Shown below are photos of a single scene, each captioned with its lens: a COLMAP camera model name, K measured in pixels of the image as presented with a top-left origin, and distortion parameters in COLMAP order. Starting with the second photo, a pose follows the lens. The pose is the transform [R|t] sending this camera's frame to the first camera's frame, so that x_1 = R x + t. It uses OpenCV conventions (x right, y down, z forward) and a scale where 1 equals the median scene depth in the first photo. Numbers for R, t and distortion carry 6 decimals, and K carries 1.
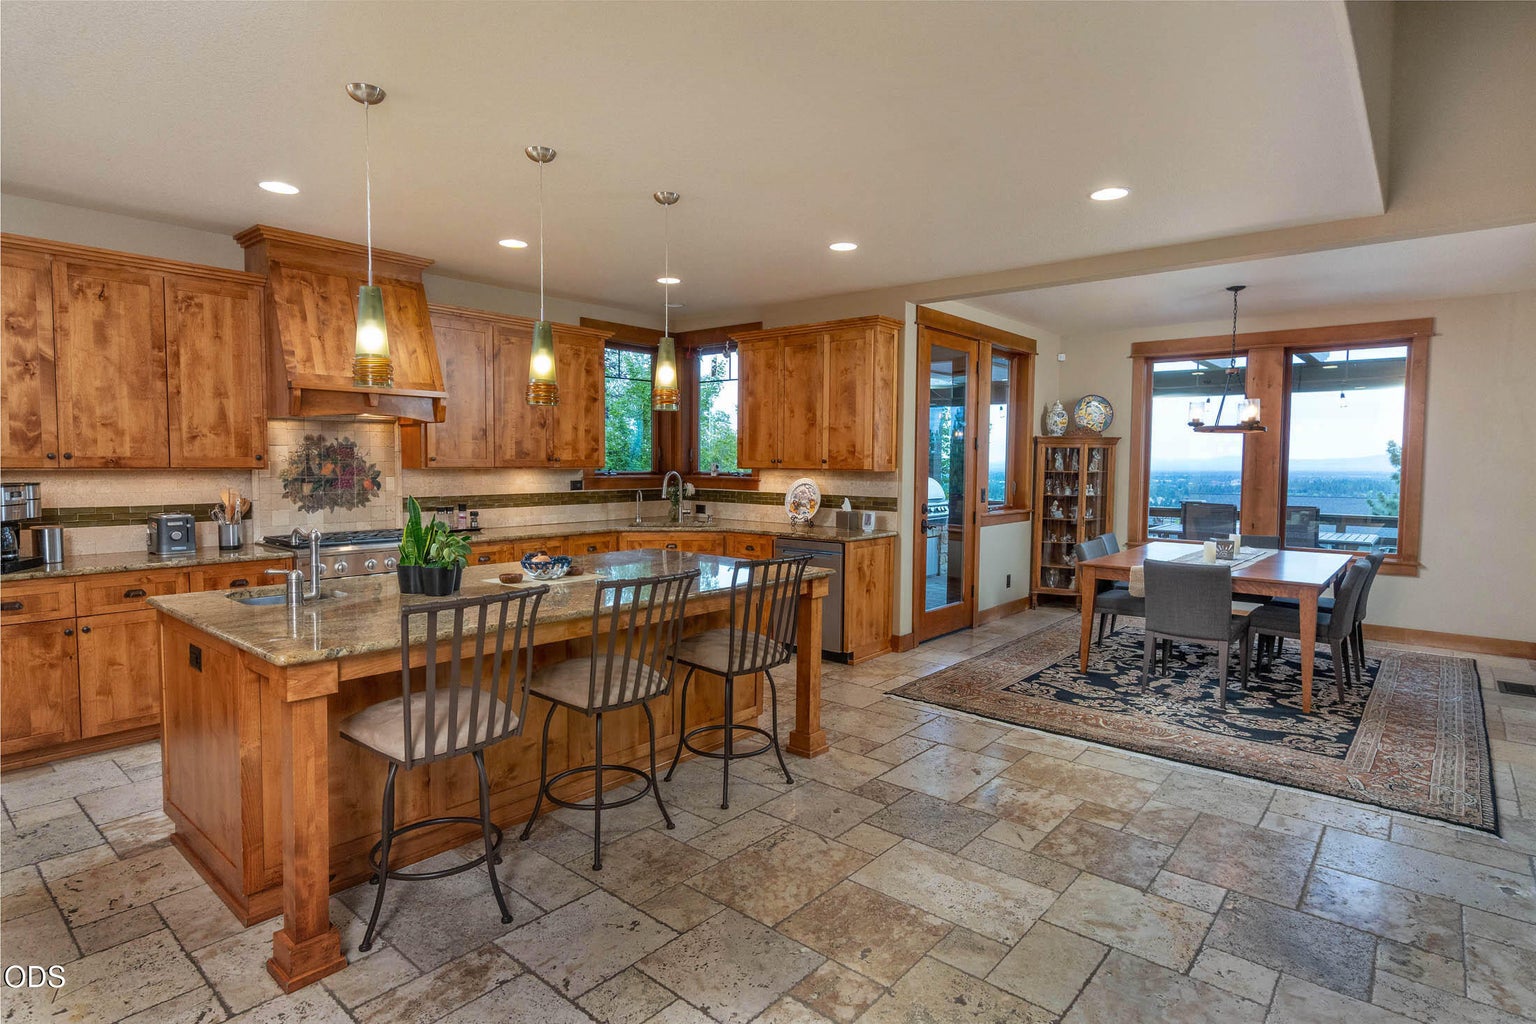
lens RADIAL K [[814.3, 0, 779.9], [0, 814.3, 509.5], [0, 0, 1]] dist [0.003246, -0.002331]
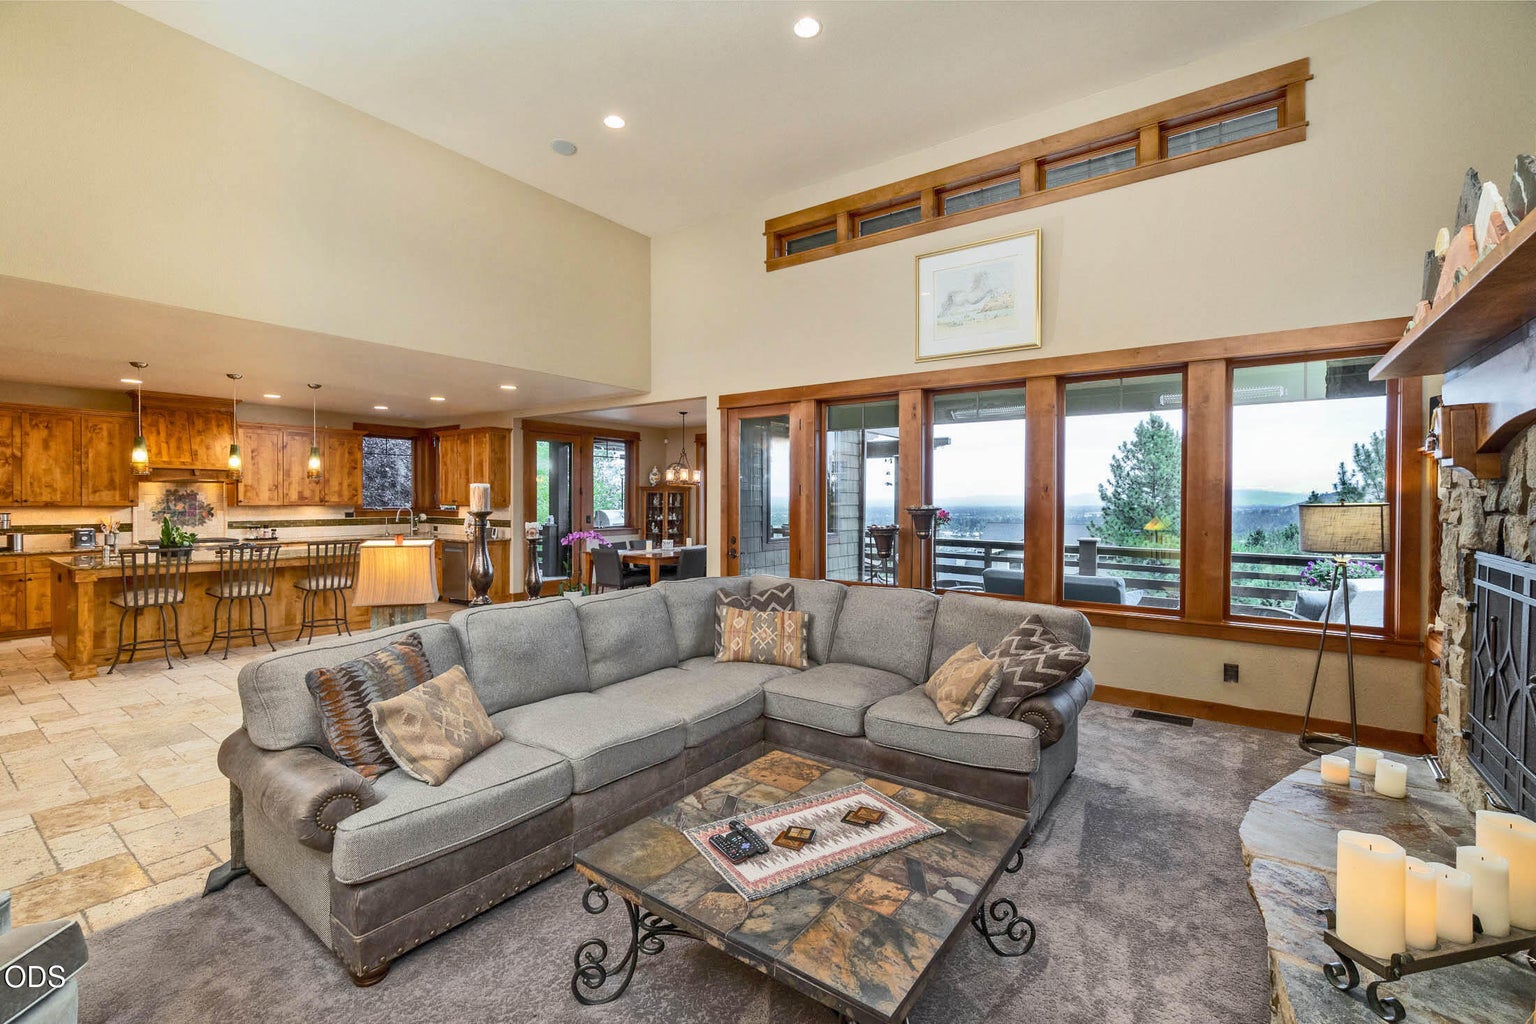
lens RADIAL K [[672.6, 0, 779.3], [0, 672.6, 507.8], [0, 0, 1]] dist [-0.002314, 0.000288]
pose [[0.997433, -0.004043, 0.071498, 0.877571], [0.007379, 0.998893, -0.046457, 0.044429], [-0.071231, 0.046865, 0.996358, -0.810828]]
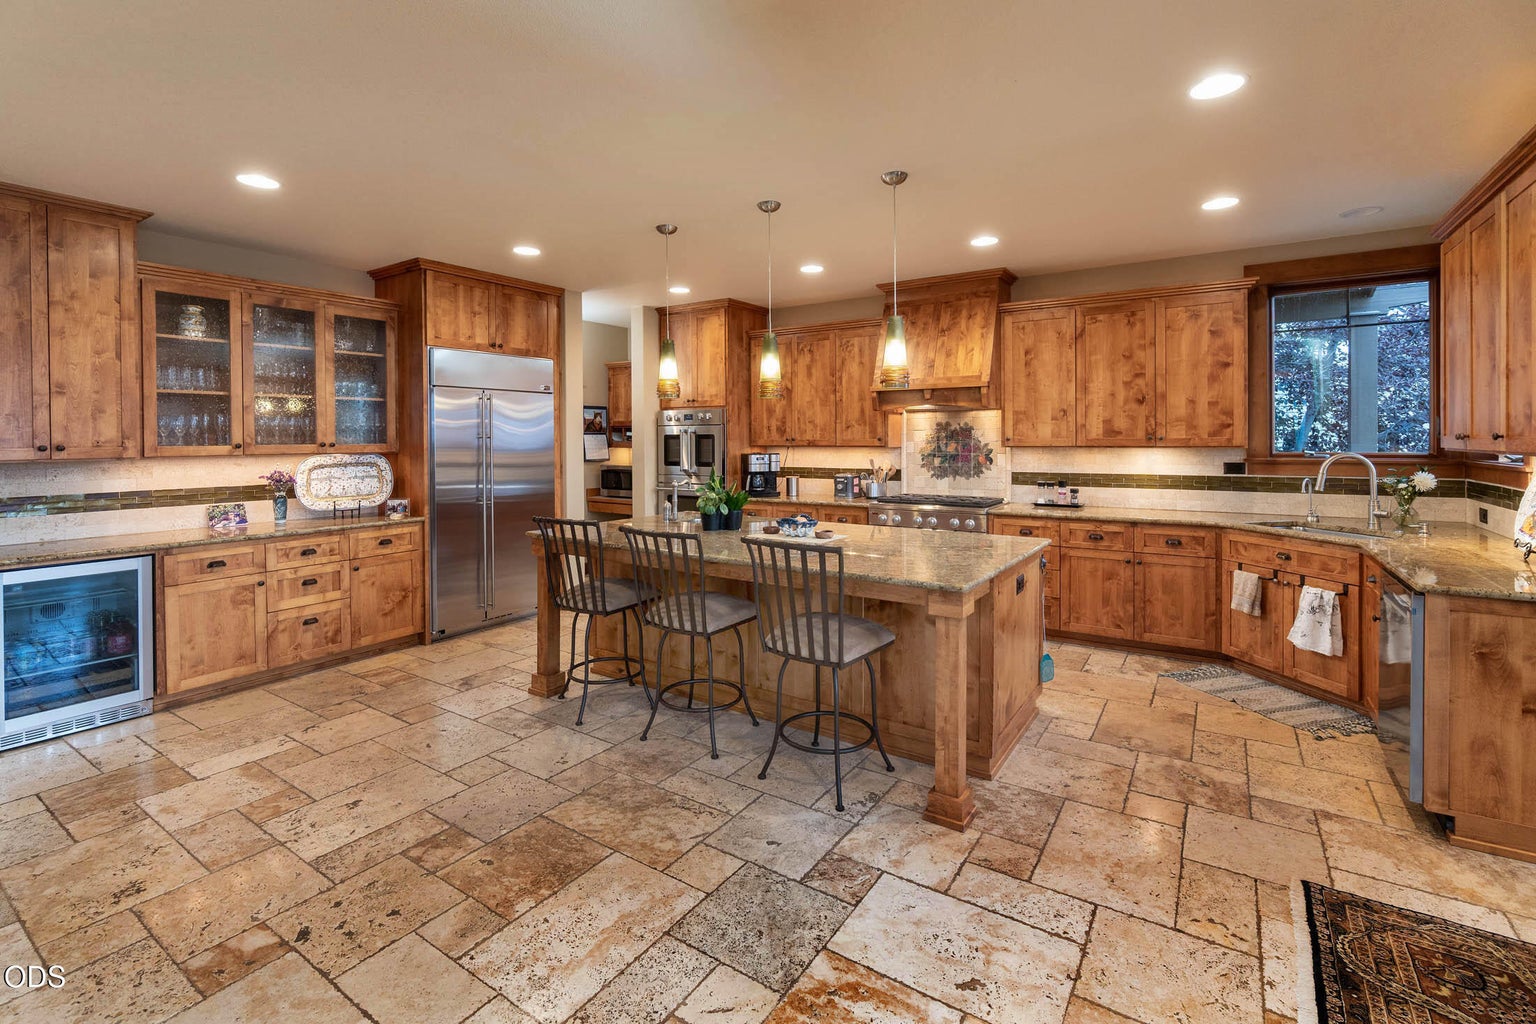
lens RADIAL K [[672.6, 0, 747.1], [0, 672.6, 446.6], [0, 0, 1]] dist [-0.002314, 0.000288]
pose [[0.100177, 0.003984, -0.994962, 0.572298], [-0.053884, 0.998546, -0.001427, -0.035864], [0.993510, 0.053756, 0.100246, 0.647416]]
